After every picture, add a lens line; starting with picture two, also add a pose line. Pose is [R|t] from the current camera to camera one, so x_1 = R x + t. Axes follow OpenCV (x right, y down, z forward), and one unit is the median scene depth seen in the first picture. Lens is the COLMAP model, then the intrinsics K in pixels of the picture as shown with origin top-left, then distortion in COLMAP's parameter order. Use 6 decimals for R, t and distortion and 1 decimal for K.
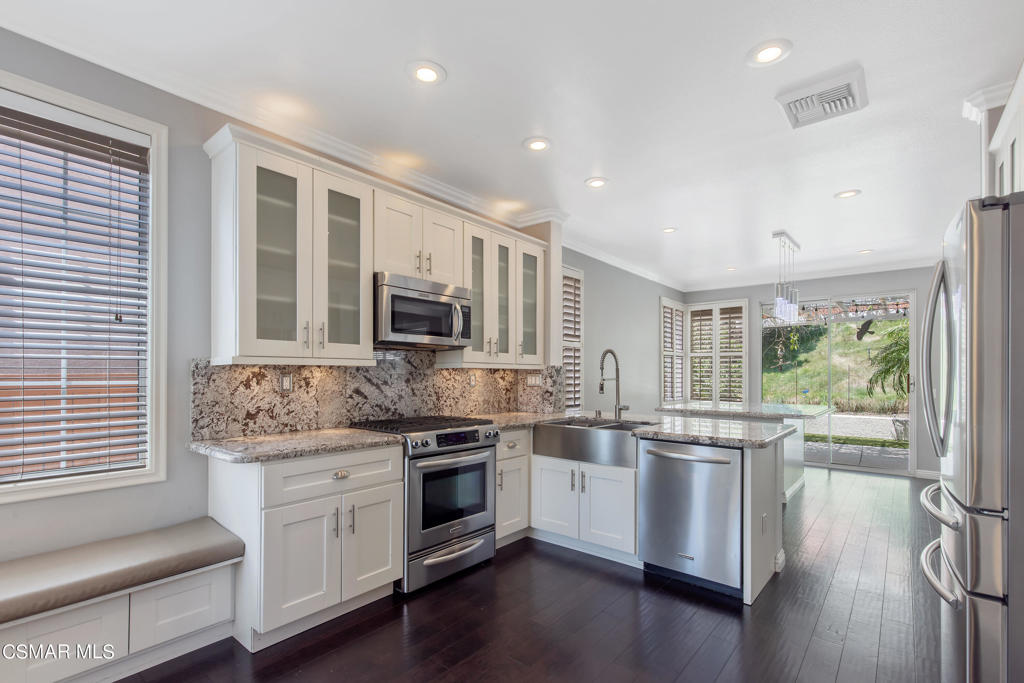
lens RADIAL K [[470.4, 0, 512.5], [0, 470.4, 372.9], [0, 0, 1]] dist [0.002295, 0.000031]
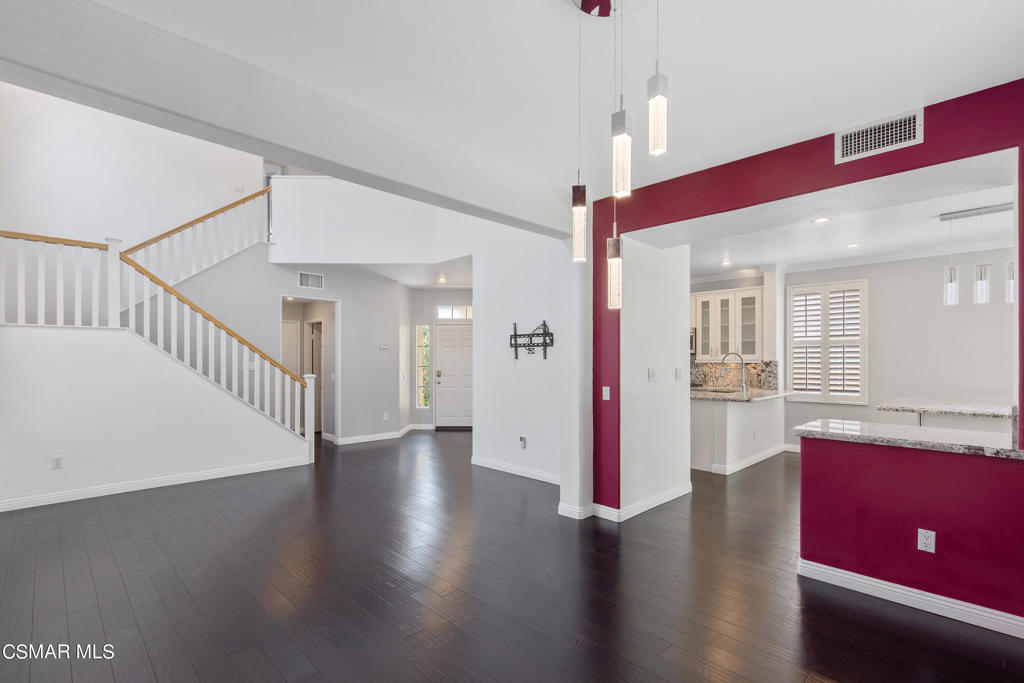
lens RADIAL K [[464.3, 0, 502.6], [0, 464.3, 356.5], [0, 0, 1]] dist [0.003635, -0.000126]
pose [[-0.112700, -0.012421, -0.993551, 2.382054], [0.004641, 0.999904, -0.013026, -0.016472], [0.993618, -0.006079, -0.112632, 0.365829]]
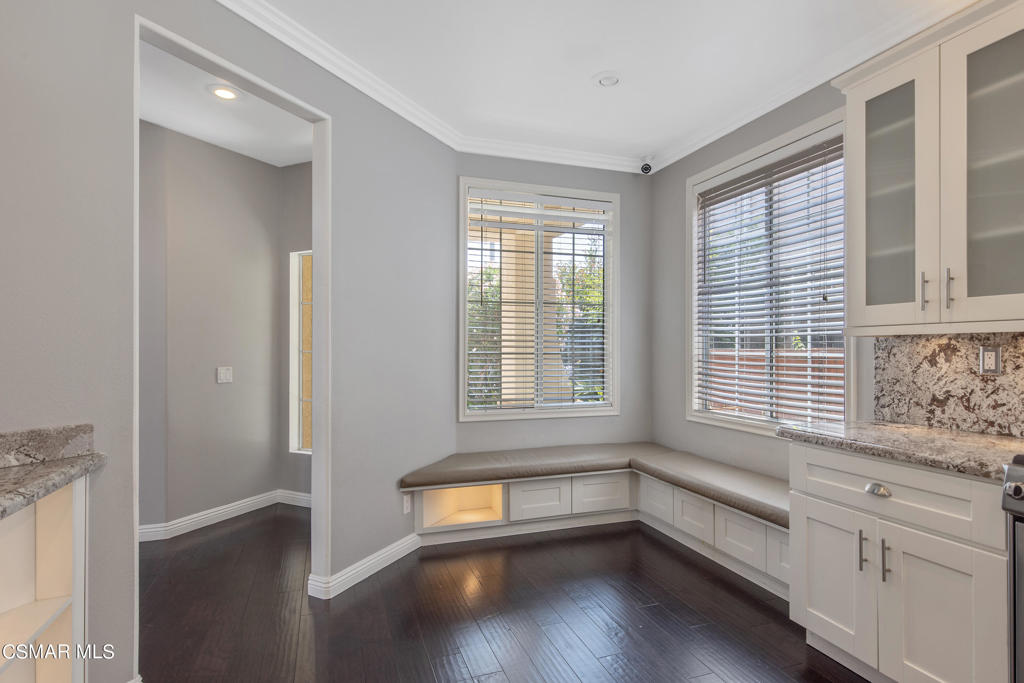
lens RADIAL K [[531.5, 0, 510.0], [0, 531.5, 343.7], [0, 0, 1]] dist [-0.001042, -0.000139]
pose [[-0.513600, -0.008307, -0.857990, 0.448981], [0.001906, 0.999940, -0.010823, 0.004012], [0.858028, -0.007194, -0.513553, 0.697711]]
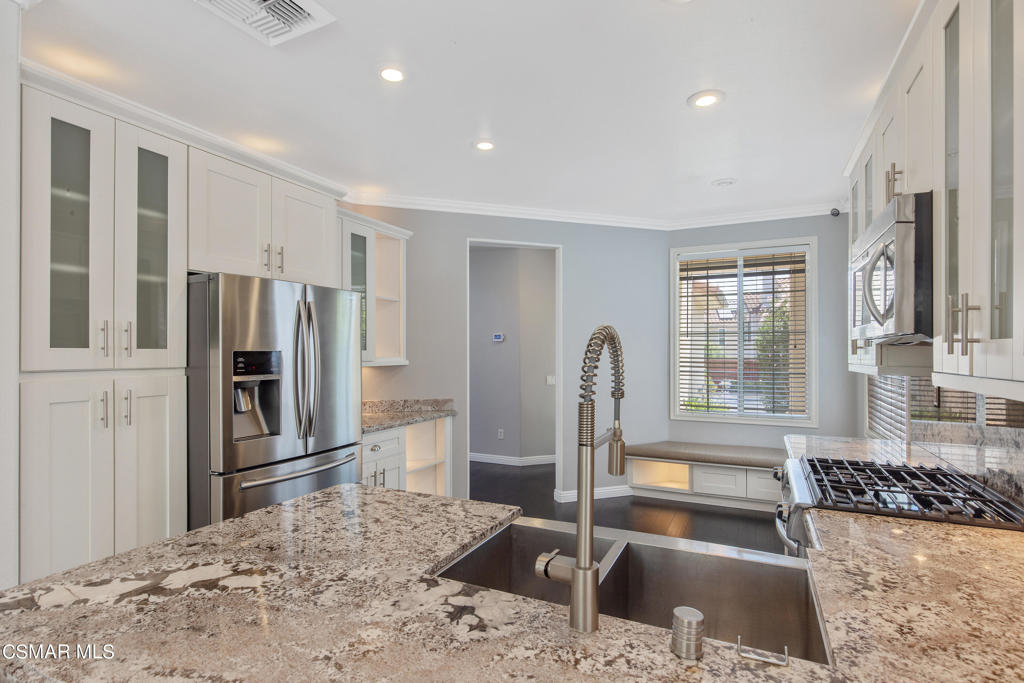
lens RADIAL K [[507.0, 0, 512.0], [0, 507.0, 341.5], [0, 0, 1]] dist [-0.000904, -0.000534]
pose [[-0.970195, -0.007076, -0.242222, 0.380807], [-0.000819, 0.999664, -0.025926, -0.041096], [0.242324, -0.024955, -0.969874, 1.447326]]
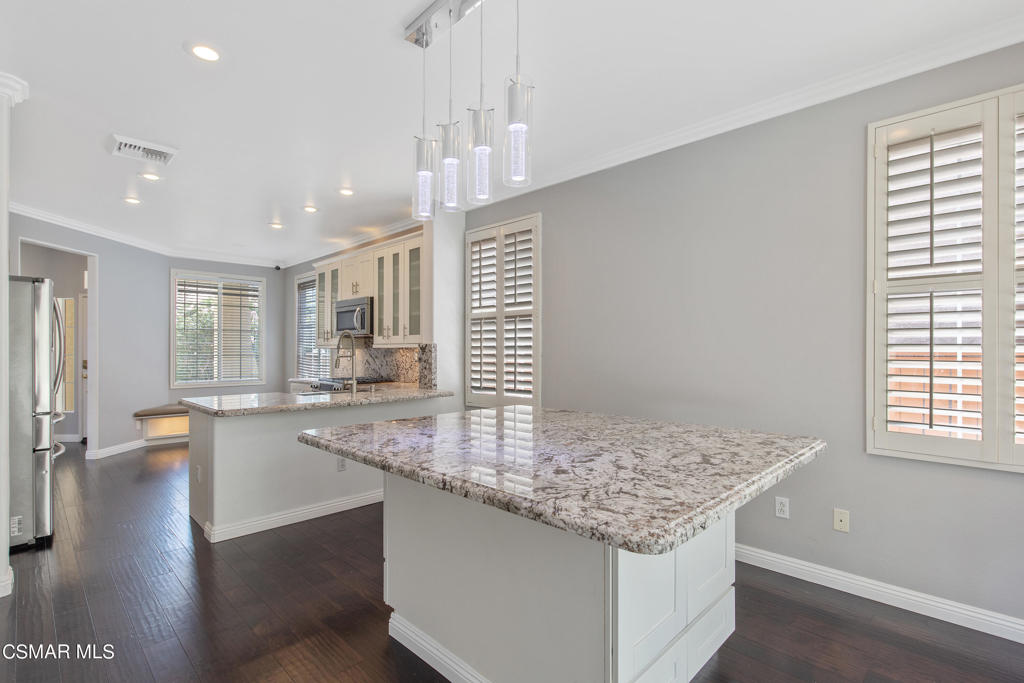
lens RADIAL K [[477.3, 0, 508.2], [0, 477.3, 346.4], [0, 0, 1]] dist [-0.002868, -0.000224]
pose [[-0.083516, -0.008566, -0.996470, 1.520657], [0.006959, 0.999934, -0.009179, 0.001914], [0.996482, -0.007701, -0.083451, 1.700579]]
